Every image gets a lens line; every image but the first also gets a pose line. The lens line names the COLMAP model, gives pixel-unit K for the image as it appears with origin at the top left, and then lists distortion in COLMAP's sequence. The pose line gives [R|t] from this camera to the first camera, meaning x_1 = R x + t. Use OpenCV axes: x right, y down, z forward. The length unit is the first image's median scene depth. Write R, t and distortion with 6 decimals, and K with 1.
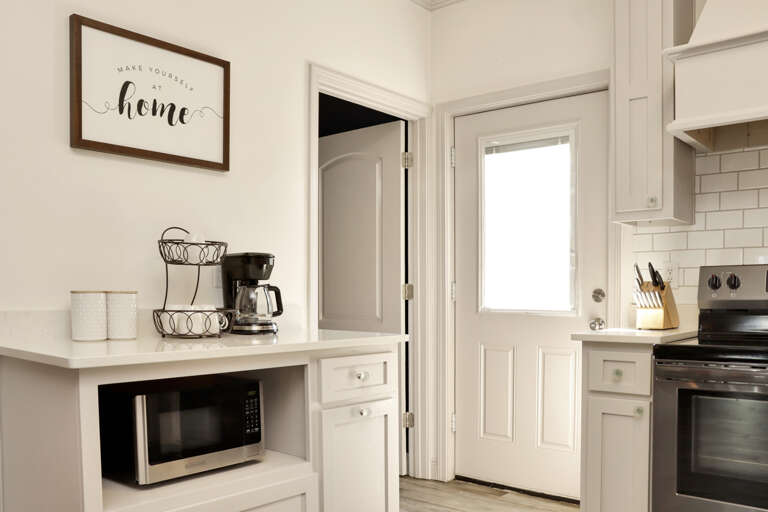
lens RADIAL K [[681.2, 0, 385.7], [0, 681.2, 293.2], [0, 0, 1]] dist [-0.011313, -0.001766]
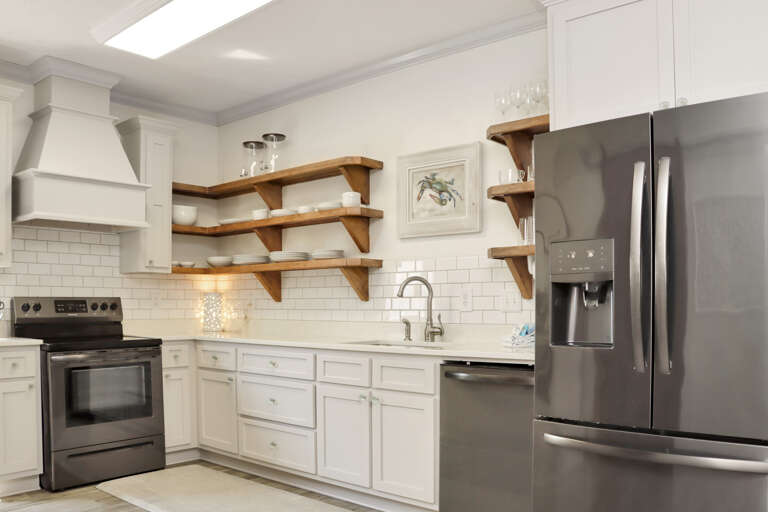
lens RADIAL K [[650.2, 0, 367.7], [0, 650.2, 313.0], [0, 0, 1]] dist [-0.048361, 0.007006]
pose [[0.037743, -0.006547, 0.999266, -1.033620], [0.020063, 0.999782, 0.005792, 0.005636], [-0.999086, 0.019830, 0.037866, 0.129356]]
